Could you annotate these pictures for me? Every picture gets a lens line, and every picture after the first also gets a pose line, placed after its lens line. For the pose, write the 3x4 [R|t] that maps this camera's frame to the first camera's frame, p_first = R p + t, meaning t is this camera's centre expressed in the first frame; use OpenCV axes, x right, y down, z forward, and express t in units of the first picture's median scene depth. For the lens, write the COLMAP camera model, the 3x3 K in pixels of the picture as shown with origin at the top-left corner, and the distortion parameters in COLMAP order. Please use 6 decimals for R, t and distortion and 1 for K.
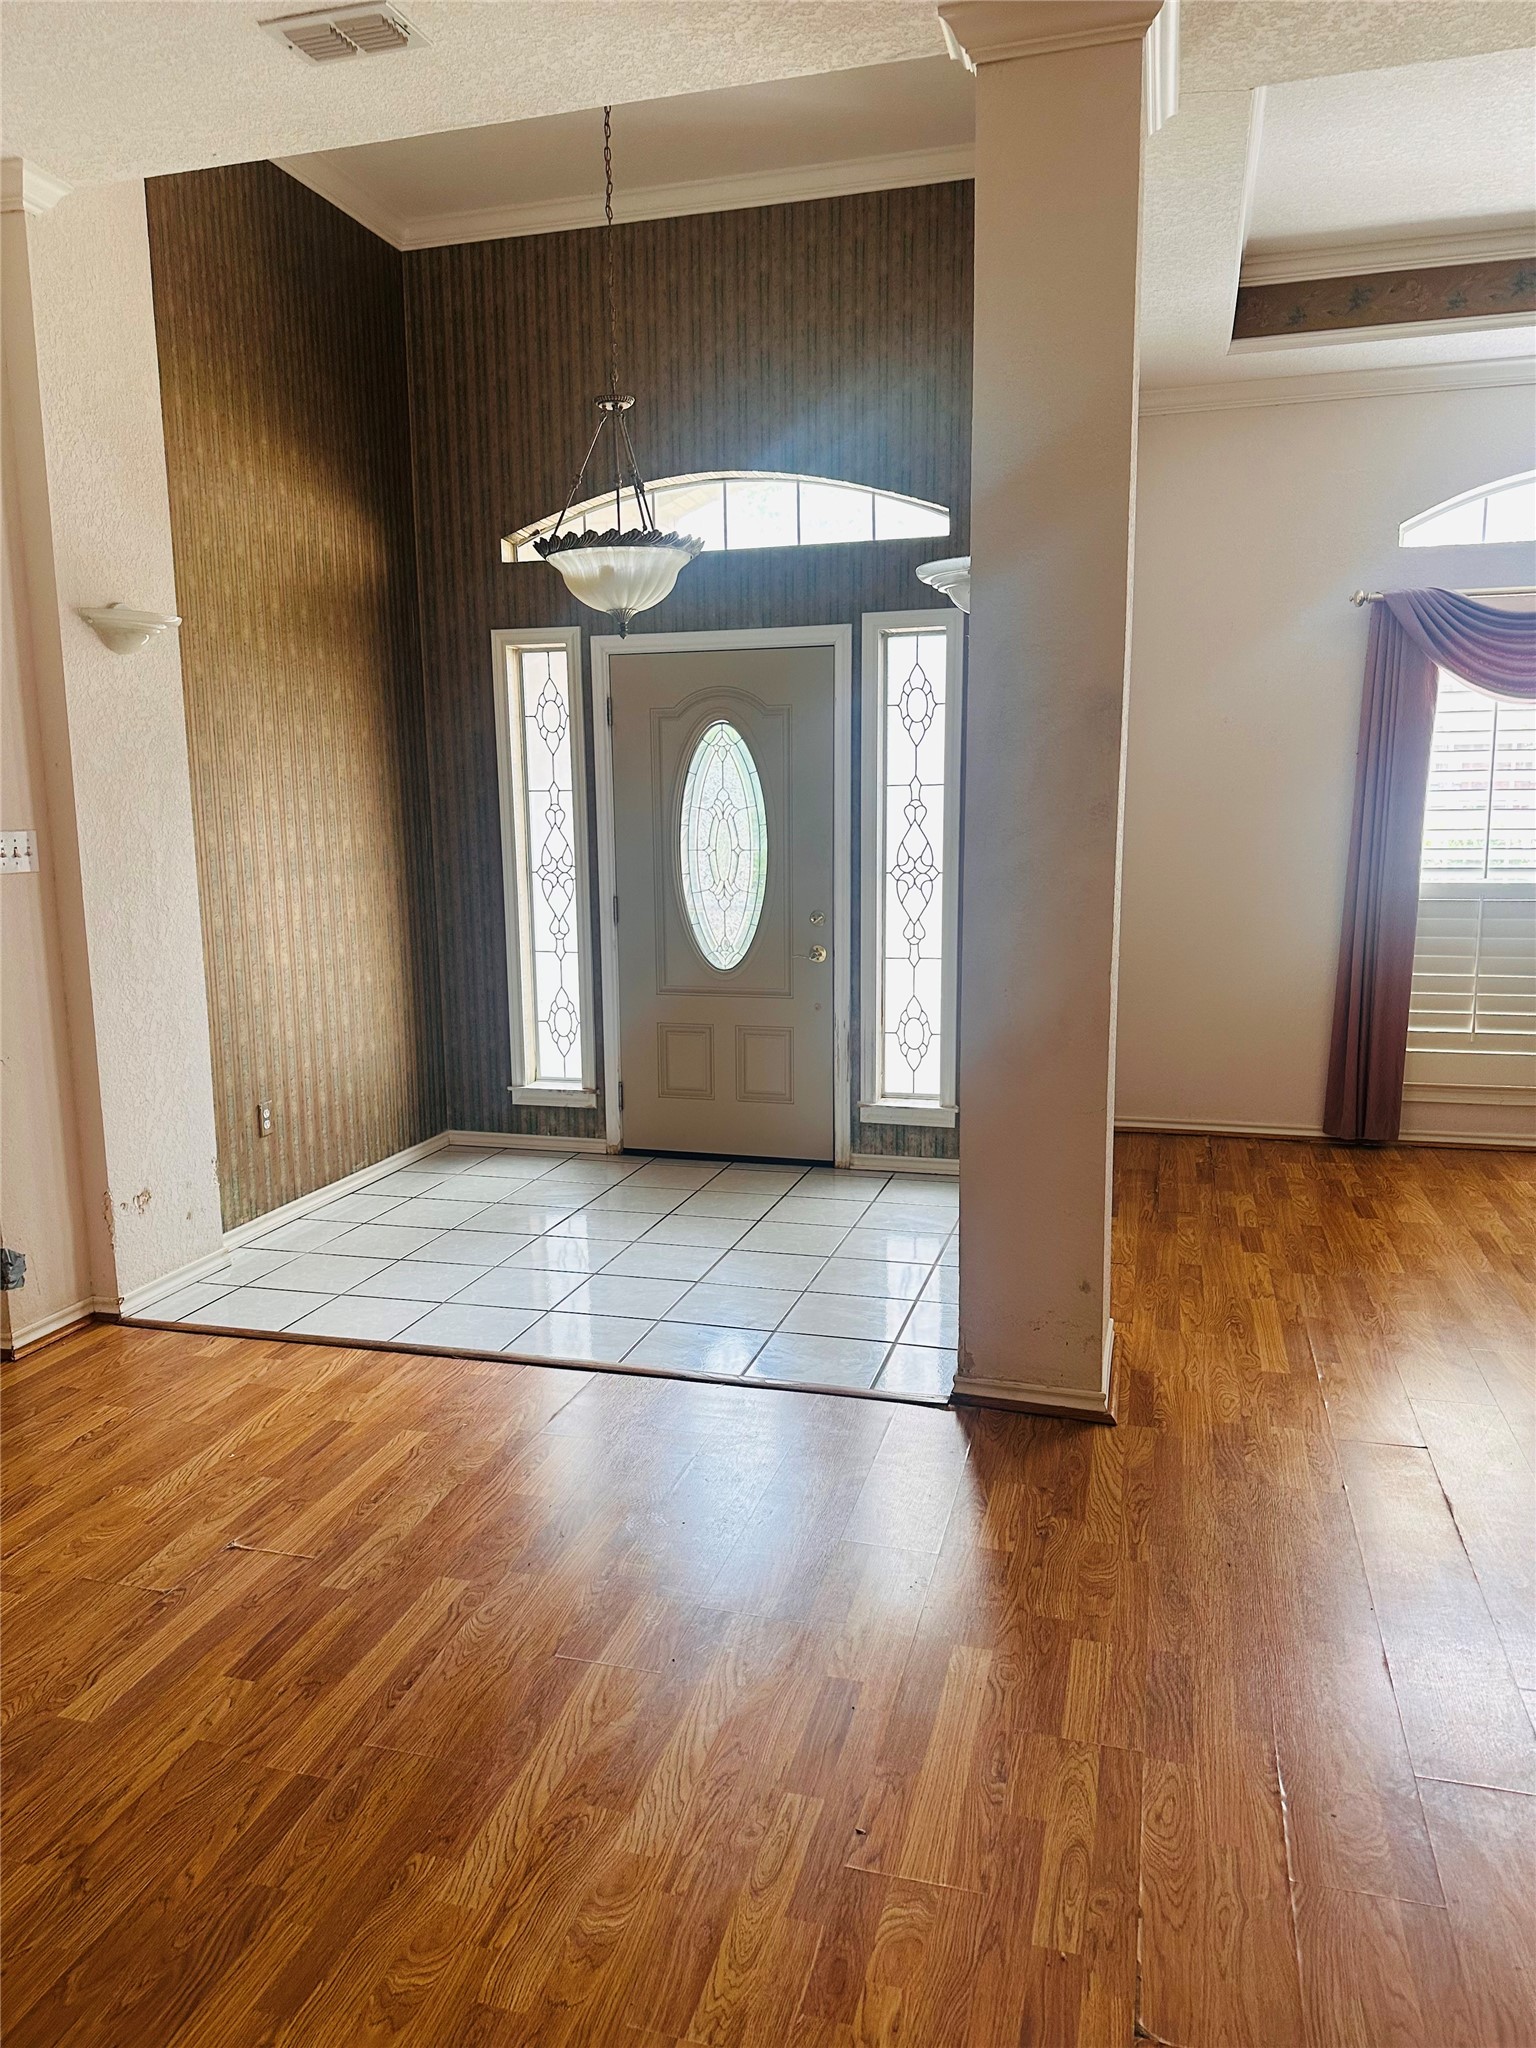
lens RADIAL K [[1434.1, 0, 748.7], [0, 1434.1, 1036.0], [0, 0, 1]] dist [0.038458, -0.053396]
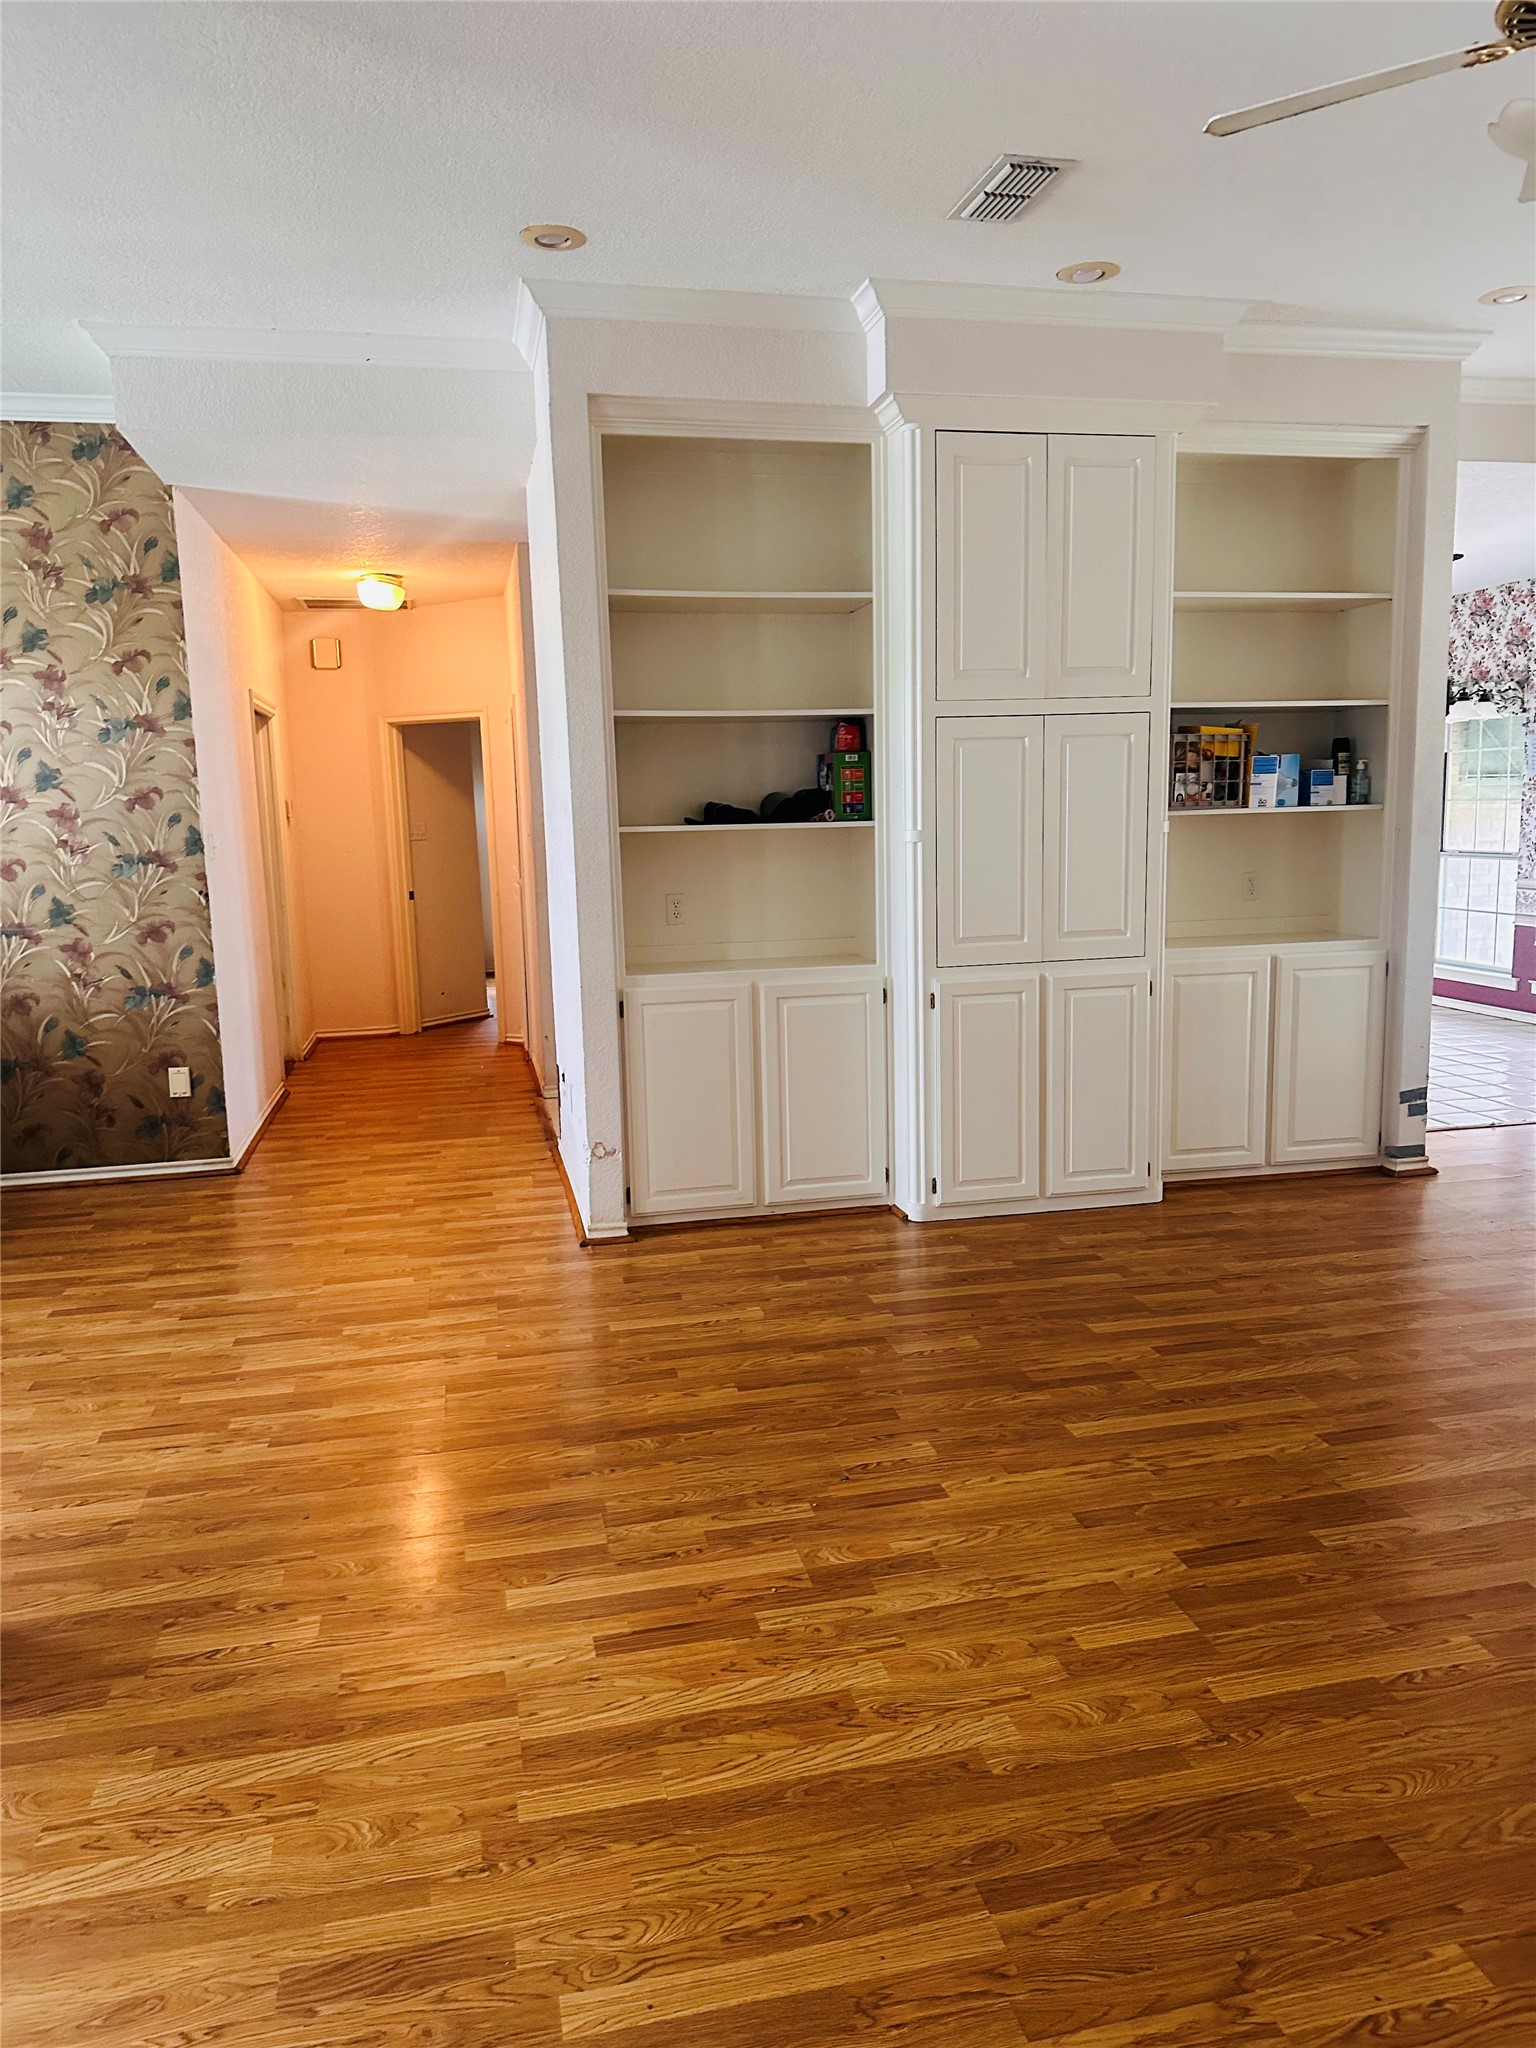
lens RADIAL K [[1434.1, 0, 784.4], [0, 1434.1, 1028.4], [0, 0, 1]] dist [0.038458, -0.053396]
pose [[-0.480365, -0.111766, 0.869918, -0.542204], [0.179406, 0.958354, 0.222196, -0.121846], [-0.858523, 0.262804, -0.440309, 0.771402]]
